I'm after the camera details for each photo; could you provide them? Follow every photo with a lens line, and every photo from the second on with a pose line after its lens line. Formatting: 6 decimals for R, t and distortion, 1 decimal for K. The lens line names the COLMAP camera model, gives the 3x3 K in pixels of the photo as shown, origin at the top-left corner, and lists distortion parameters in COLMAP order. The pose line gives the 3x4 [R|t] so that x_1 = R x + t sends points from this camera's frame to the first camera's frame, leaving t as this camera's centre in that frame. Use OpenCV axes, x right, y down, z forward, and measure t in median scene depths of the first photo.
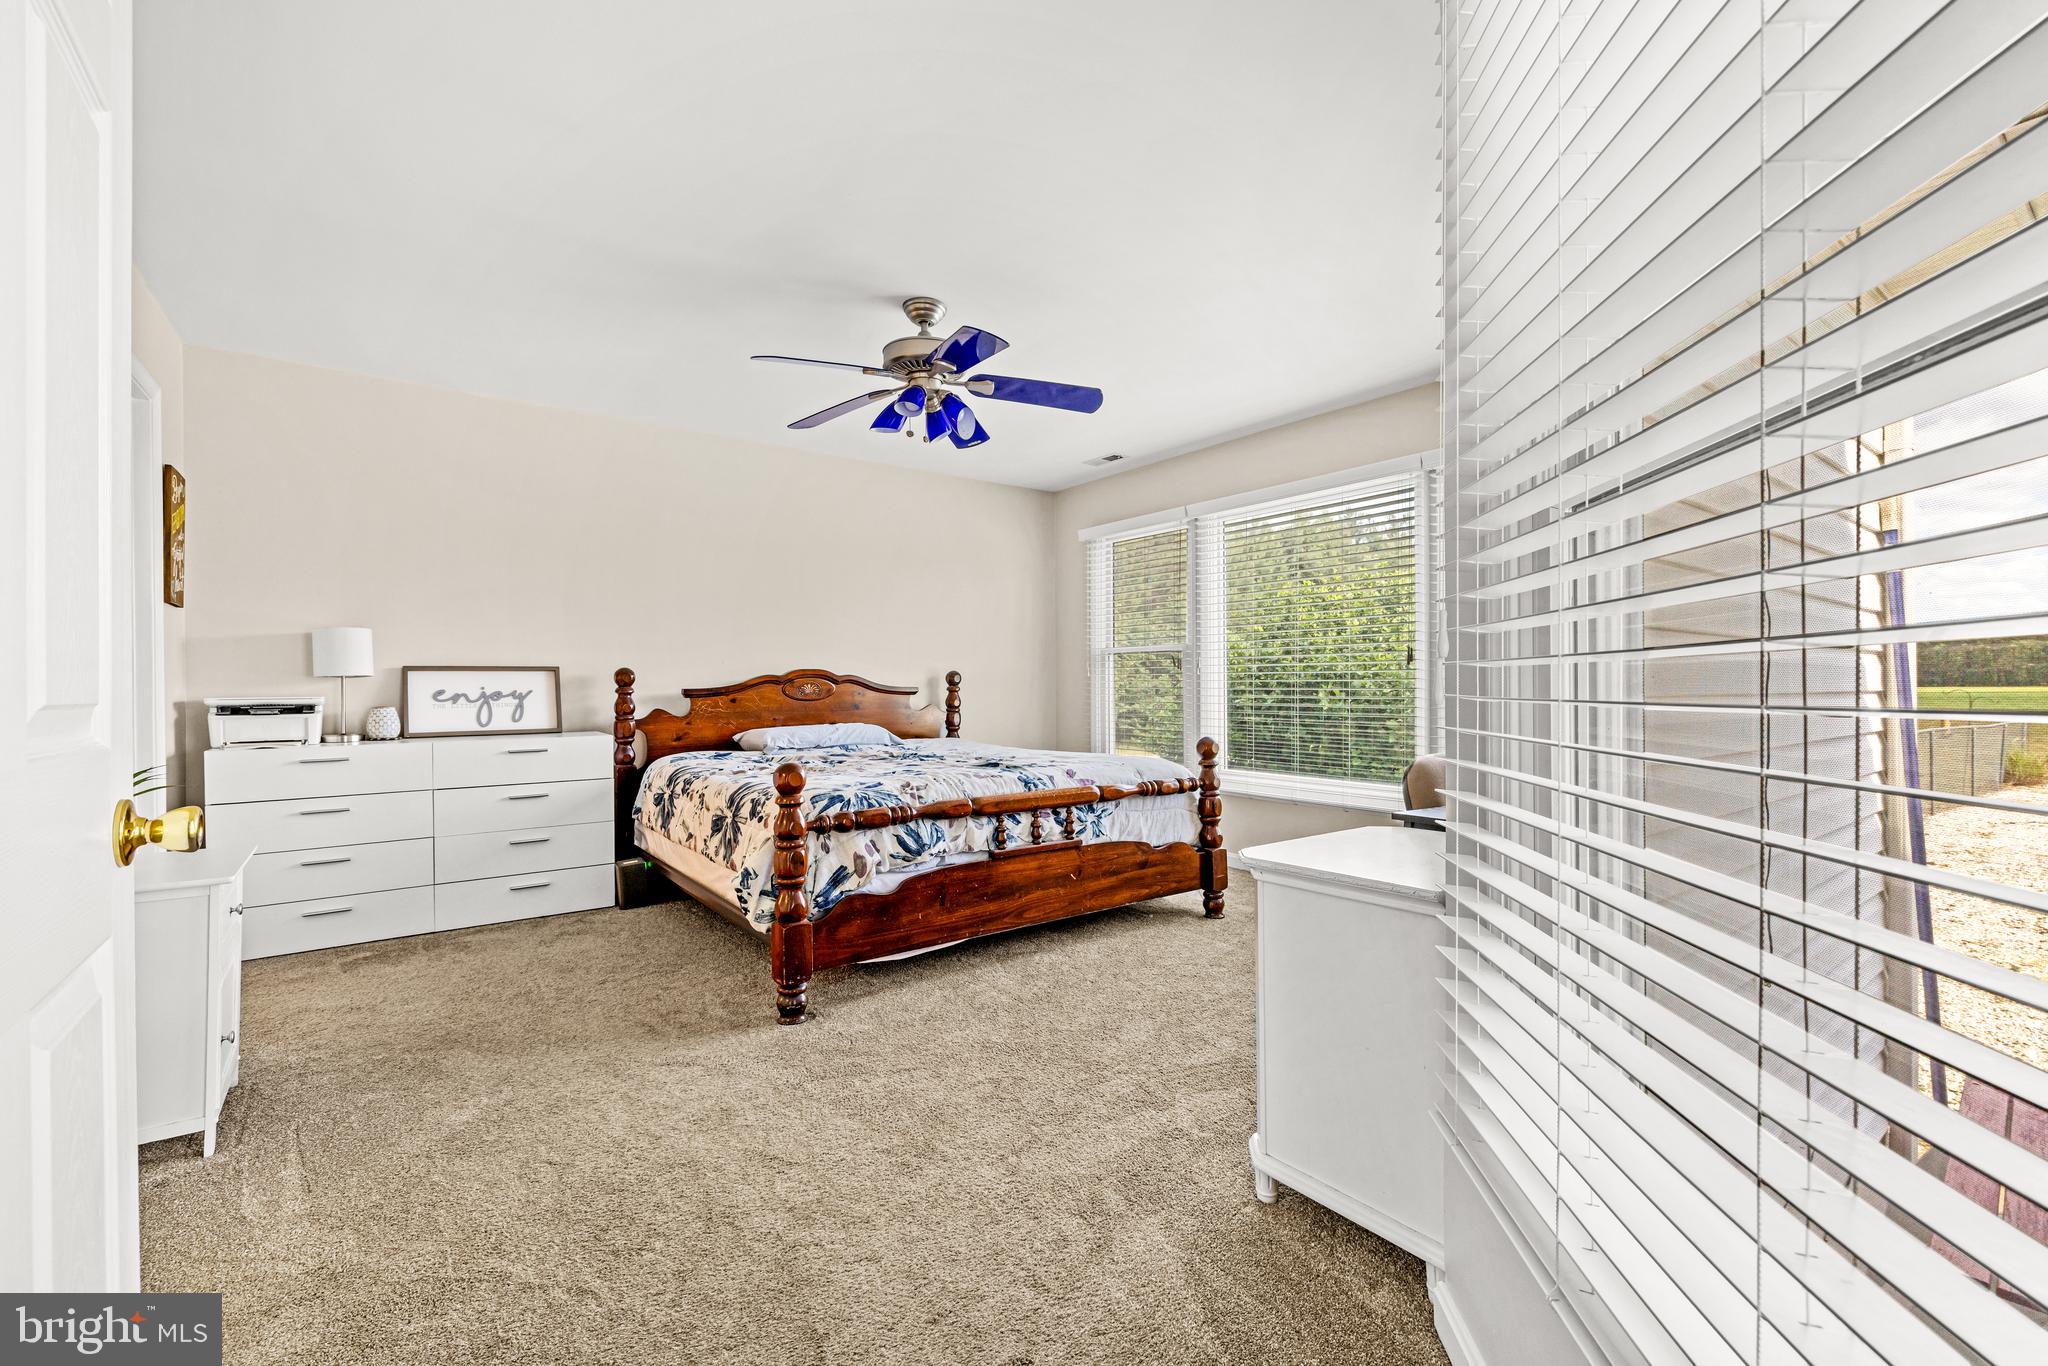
lens RADIAL K [[862.3, 0, 1022.4], [0, 862.3, 677.4], [0, 0, 1]] dist [0.003277, -0.000162]
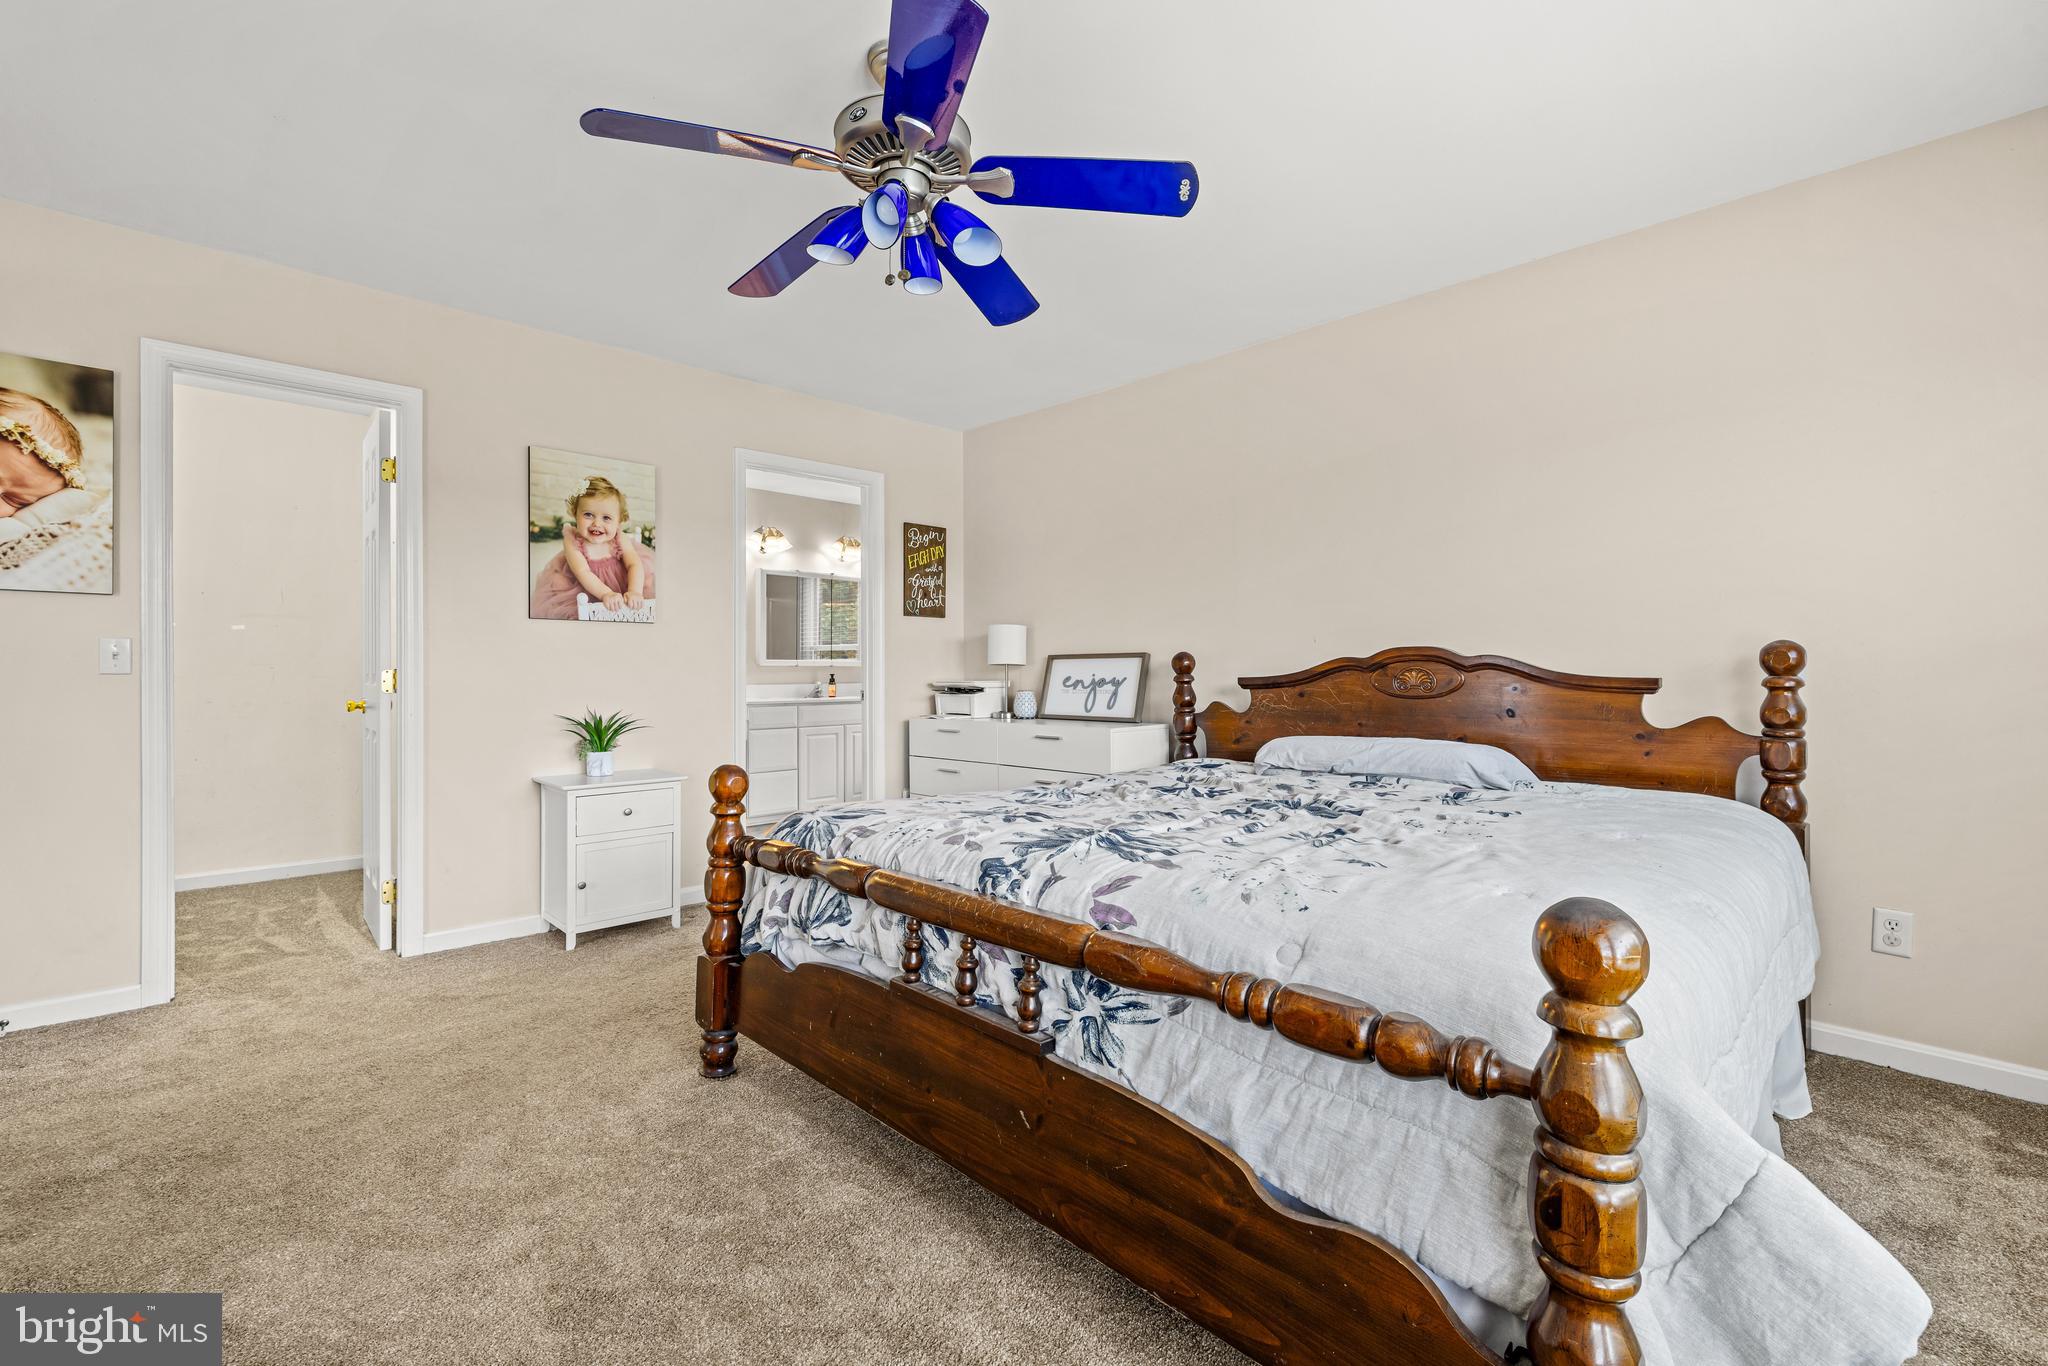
lens RADIAL K [[893.5, 0, 1021.3], [0, 893.5, 666.1], [0, 0, 1]] dist [0.001873, 0.000040]
pose [[0.092801, -0.001728, -0.995683, 0.431227], [0.012811, 0.999918, -0.000541, 0.001331], [0.995602, -0.012706, 0.092816, 0.805491]]
